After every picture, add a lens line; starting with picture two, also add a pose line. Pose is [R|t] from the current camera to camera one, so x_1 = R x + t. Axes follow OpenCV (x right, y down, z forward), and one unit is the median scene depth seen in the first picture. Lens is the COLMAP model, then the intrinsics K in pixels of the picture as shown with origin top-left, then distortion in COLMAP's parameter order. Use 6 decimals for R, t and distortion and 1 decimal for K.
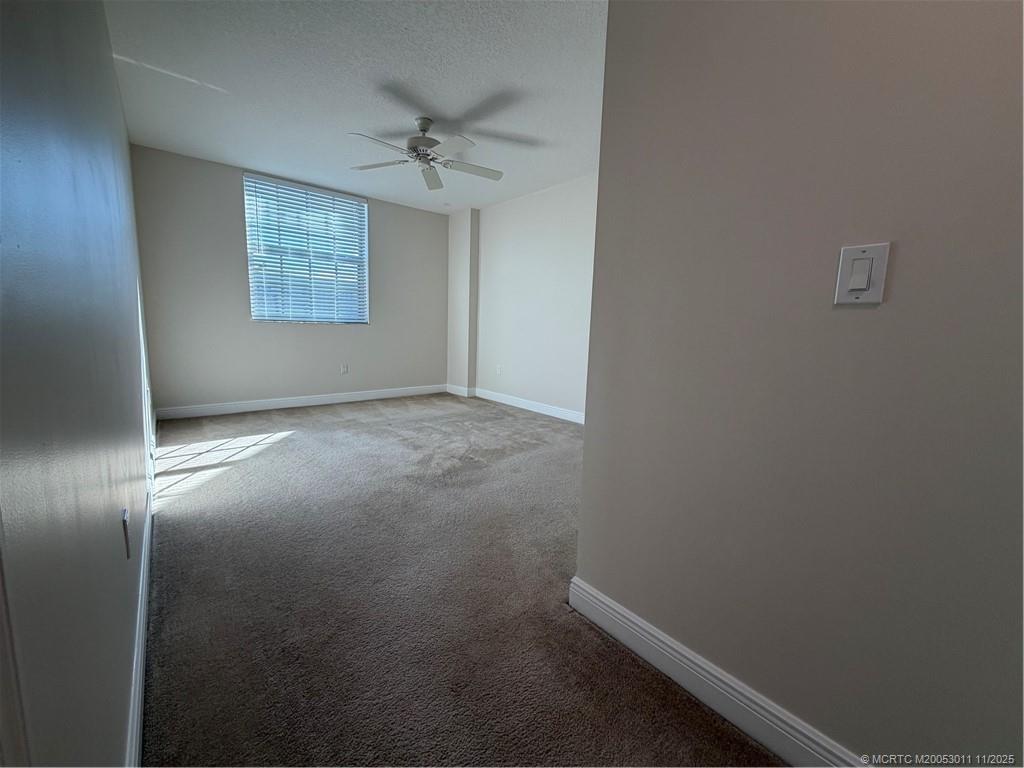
lens RADIAL K [[410.4, 0, 512.0], [0, 410.4, 384.0], [0, 0, 1]] dist [-0.000021, -0.000068]
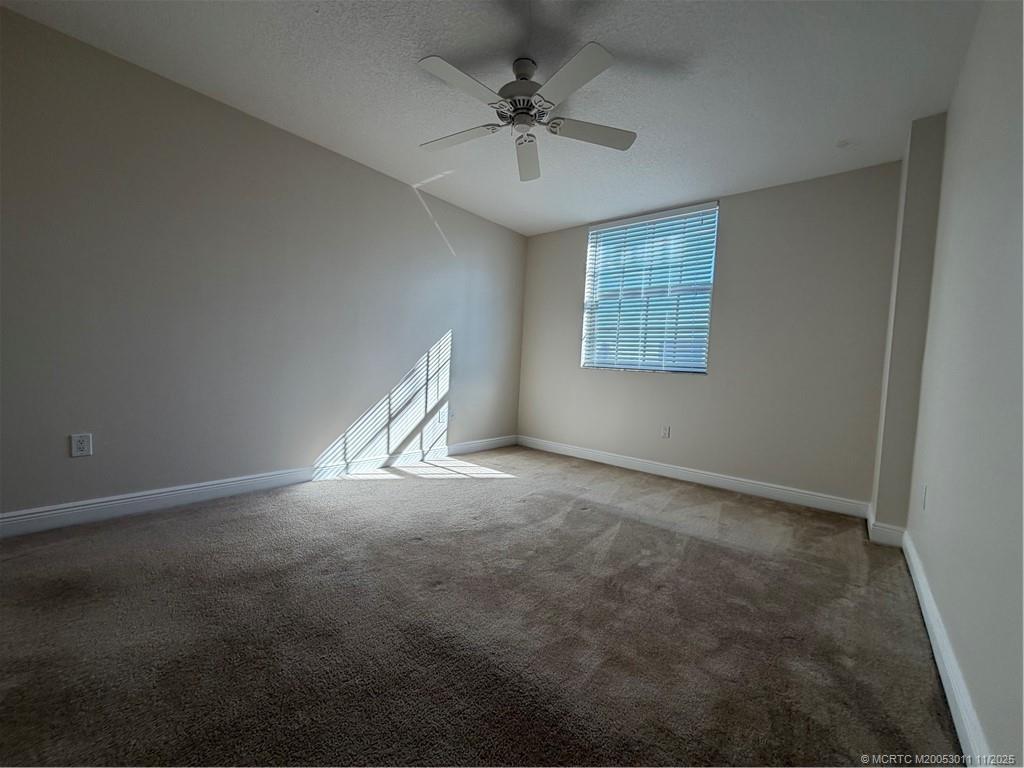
lens RADIAL K [[410.4, 0, 512.0], [0, 410.4, 384.0], [0, 0, 1]] dist [-0.000021, -0.000068]
pose [[0.168175, 0.030478, -0.985286, 0.345127], [-0.187321, 0.982297, -0.001588, -0.080712], [0.967795, 0.184832, 0.170907, 0.682140]]
